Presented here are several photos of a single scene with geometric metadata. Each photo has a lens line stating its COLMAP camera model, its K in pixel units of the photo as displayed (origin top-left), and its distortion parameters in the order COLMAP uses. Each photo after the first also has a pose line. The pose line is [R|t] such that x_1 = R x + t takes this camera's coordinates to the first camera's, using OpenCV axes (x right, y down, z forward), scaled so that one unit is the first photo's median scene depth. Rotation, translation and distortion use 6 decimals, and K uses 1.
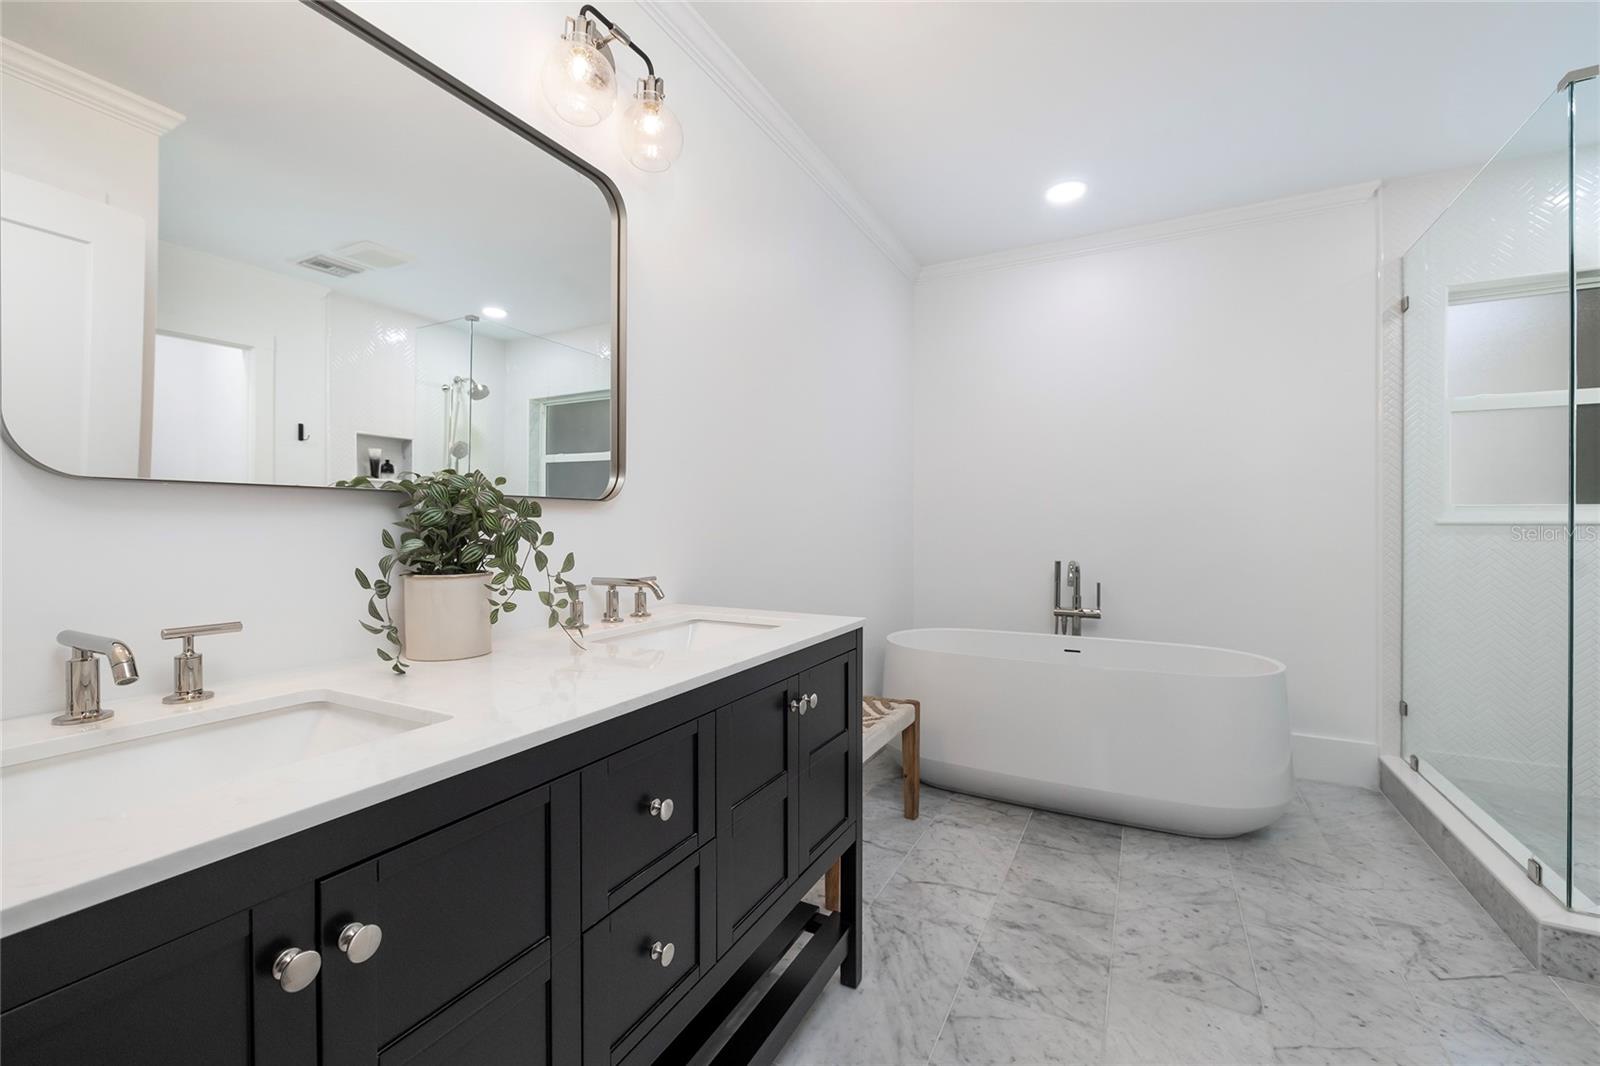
lens RADIAL K [[664.3, 0, 798.8], [0, 664.3, 527.2], [0, 0, 1]] dist [0.000656, -0.000014]
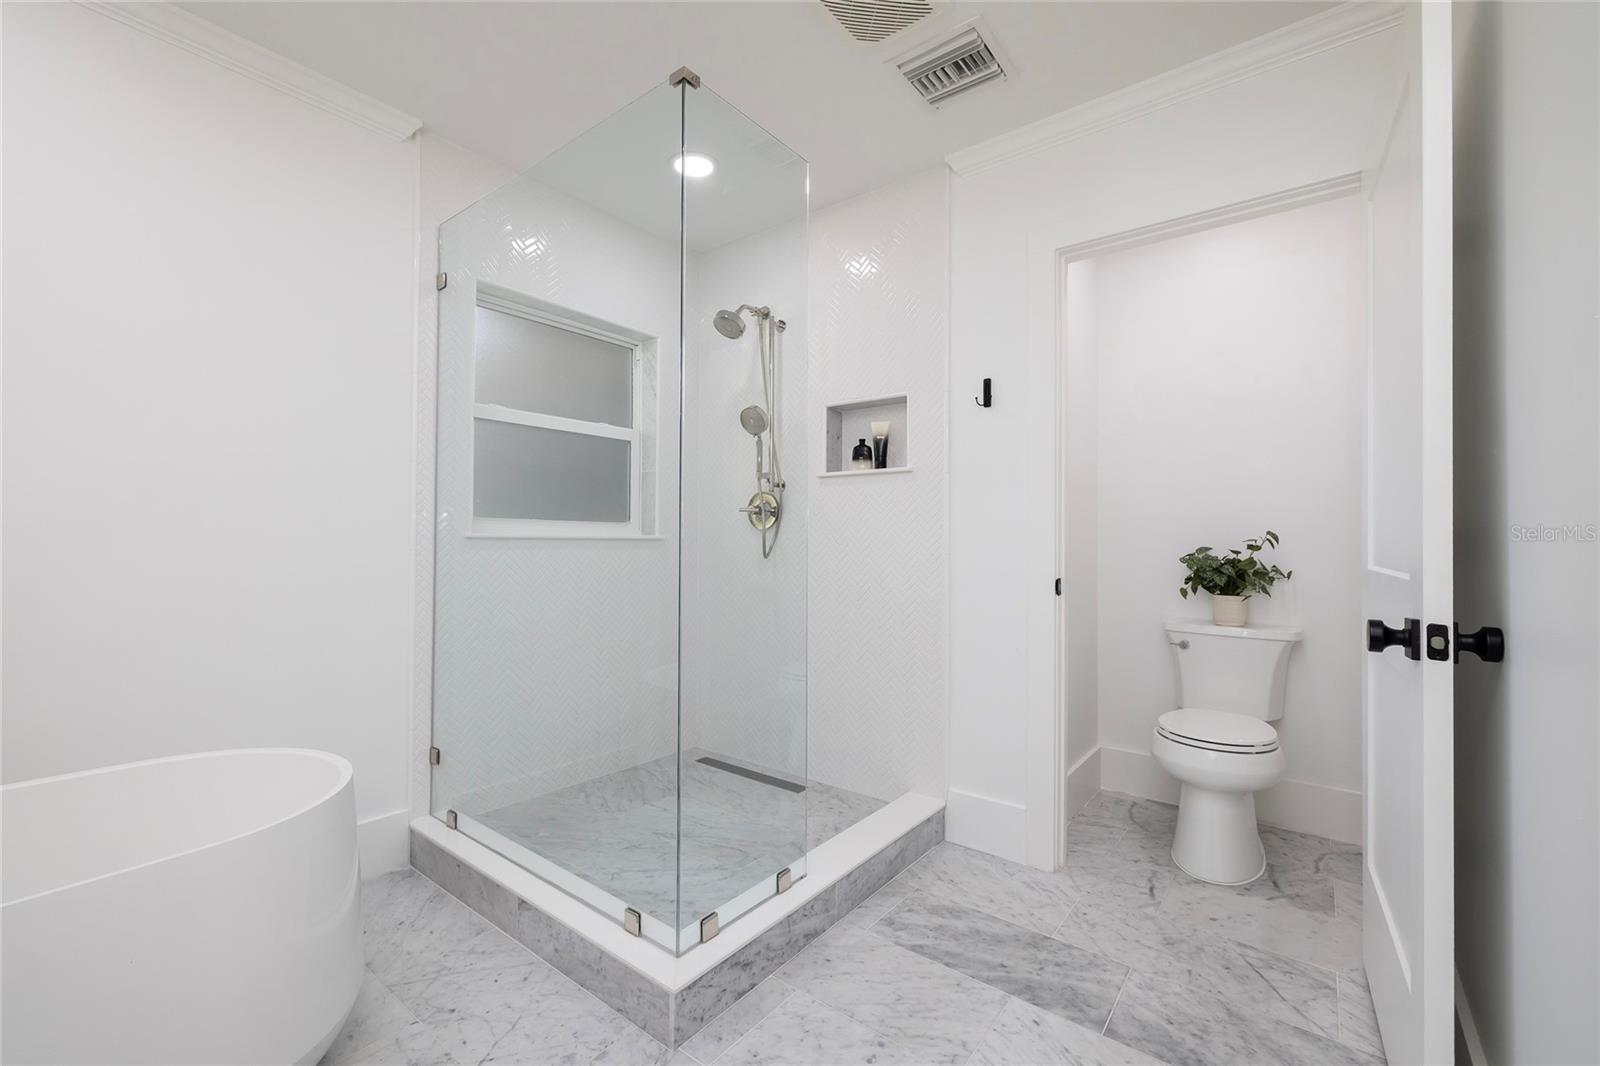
lens RADIAL K [[664.3, 0, 798.0], [0, 664.3, 528.7], [0, 0, 1]] dist [0.000656, -0.000014]
pose [[0.176087, 0.012101, 0.984300, 0.195820], [-0.003460, 0.999926, -0.011674, -0.011425], [-0.984368, -0.001350, 0.176116, 0.504164]]
